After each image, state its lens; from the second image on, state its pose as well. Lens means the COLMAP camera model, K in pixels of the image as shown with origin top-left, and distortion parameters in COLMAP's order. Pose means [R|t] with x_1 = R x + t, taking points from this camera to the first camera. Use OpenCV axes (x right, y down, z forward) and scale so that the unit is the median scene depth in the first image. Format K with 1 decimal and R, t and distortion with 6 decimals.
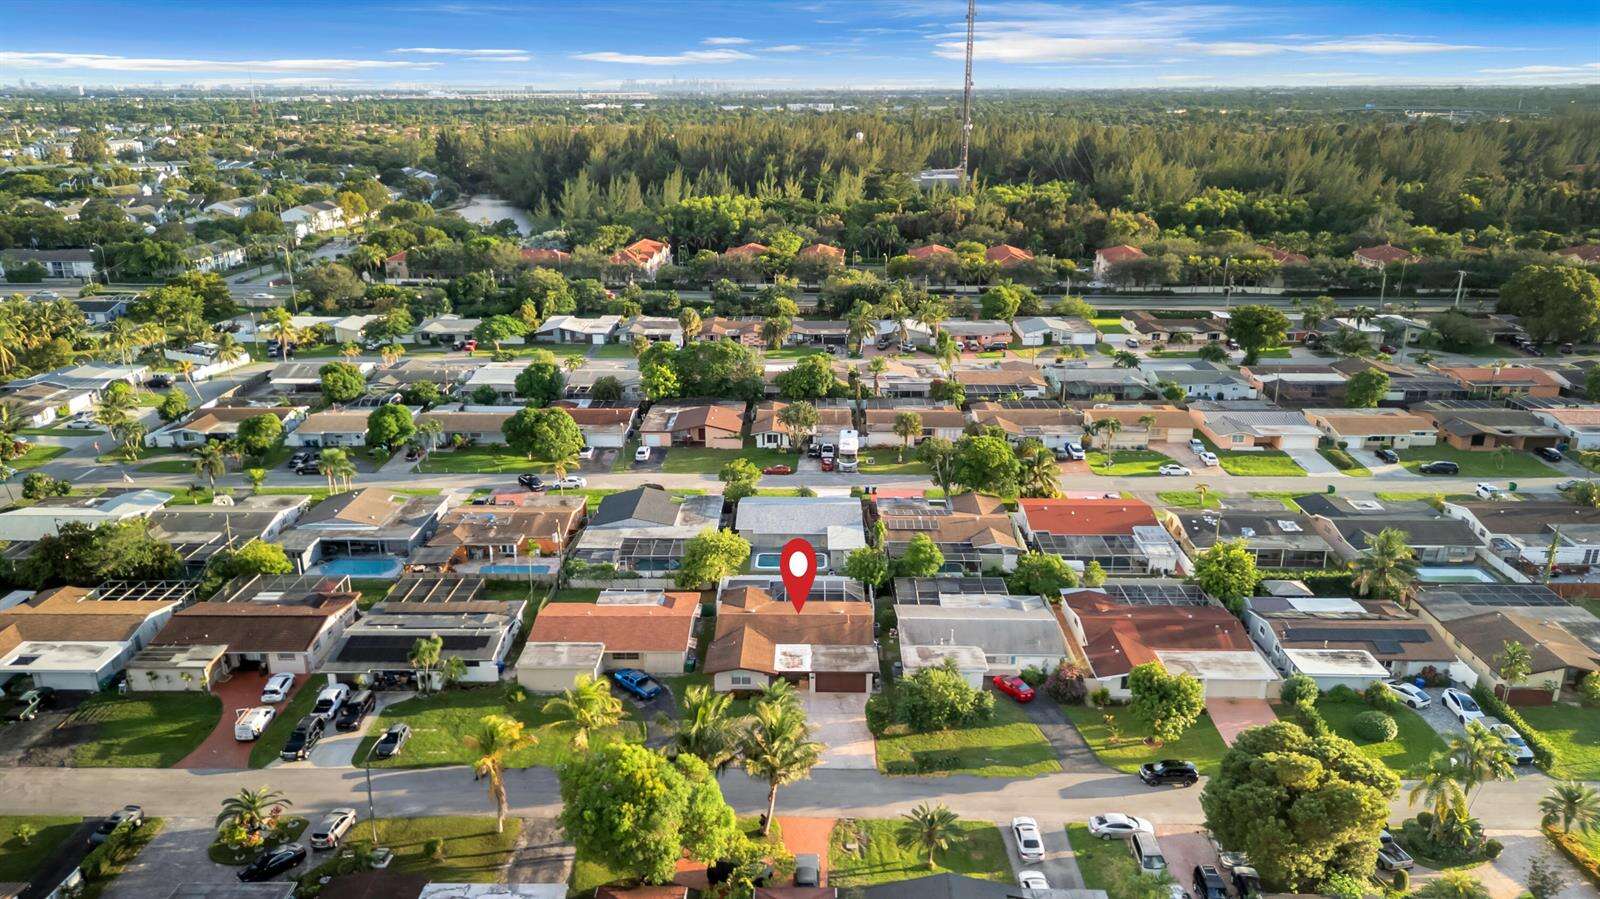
lens RADIAL K [[1114.5, 0, 791.8], [0, 1114.5, 453.6], [0, 0, 1]] dist [0.104975, -0.130564]
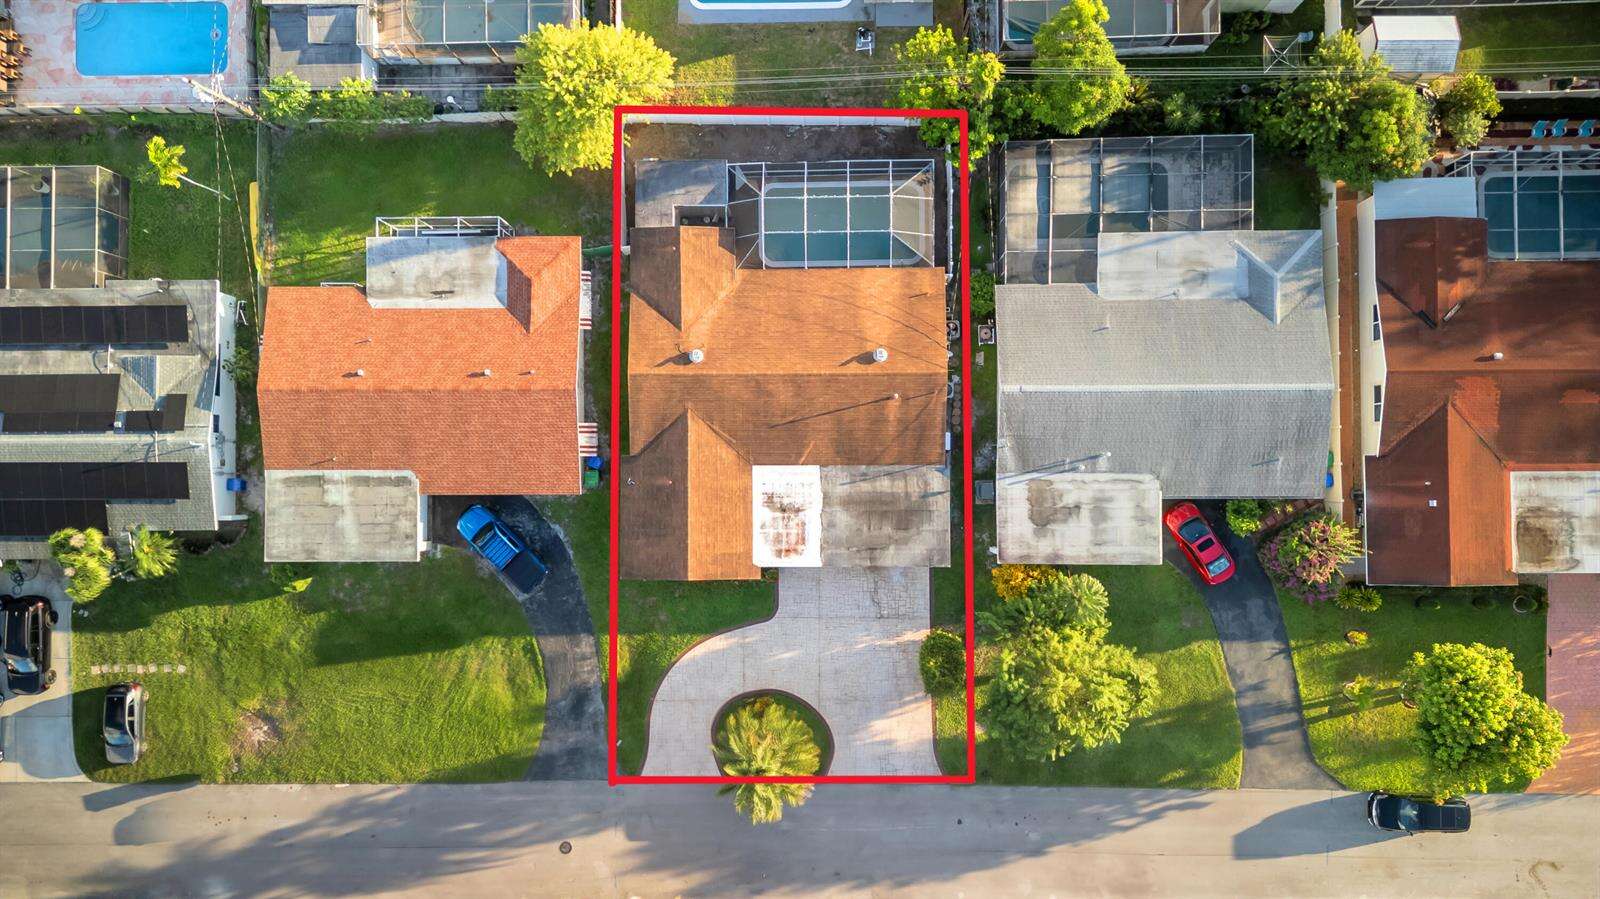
lens RADIAL K [[1114.5, 0, 791.8], [0, 1114.5, 453.6], [0, 0, 1]] dist [0.104975, -0.130564]
pose [[0.999205, -0.026203, -0.030044, 0.019427], [0.037098, 0.335300, 0.941381, -0.310502], [-0.014593, -0.941747, 0.336006, 0.835140]]
